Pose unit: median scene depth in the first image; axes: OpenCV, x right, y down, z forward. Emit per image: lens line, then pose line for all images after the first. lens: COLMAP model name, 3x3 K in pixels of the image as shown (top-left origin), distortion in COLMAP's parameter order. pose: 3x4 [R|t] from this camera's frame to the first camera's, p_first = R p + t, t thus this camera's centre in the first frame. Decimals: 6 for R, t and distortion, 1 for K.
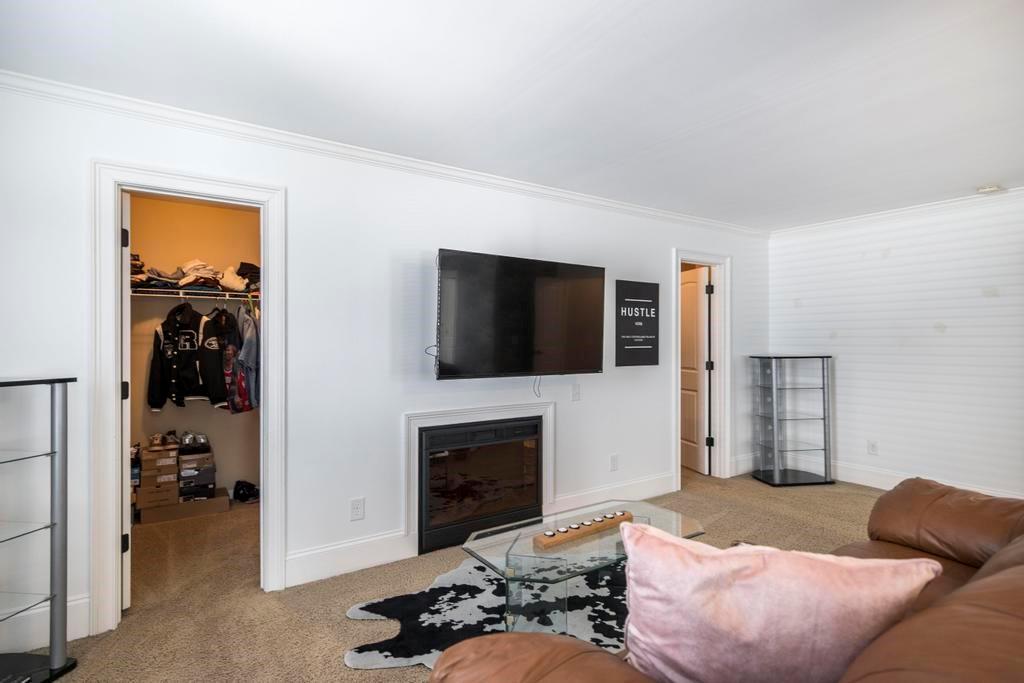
lens RADIAL K [[501.9, 0, 514.8], [0, 501.9, 344.0], [0, 0, 1]] dist [0.002788, 0.000255]
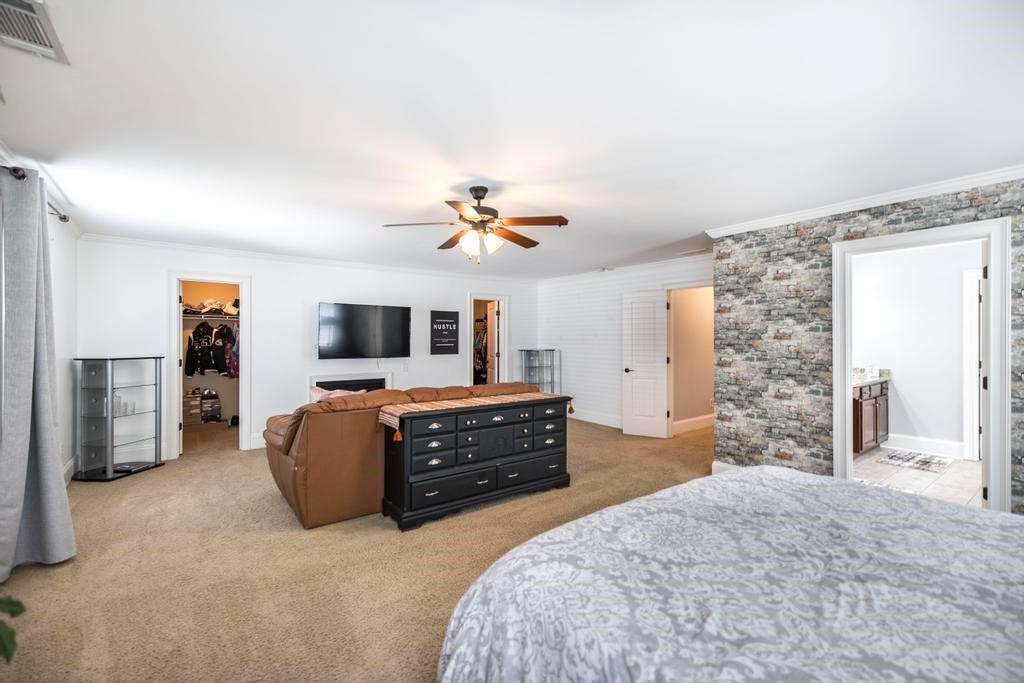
lens RADIAL K [[436.3, 0, 514.4], [0, 436.3, 340.3], [0, 0, 1]] dist [-0.001828, -0.000394]
pose [[0.998989, 0.002193, 0.044900, 0.463993], [-0.002175, 0.999998, -0.000448, -0.011705], [-0.044901, 0.000350, 0.998991, -0.736975]]
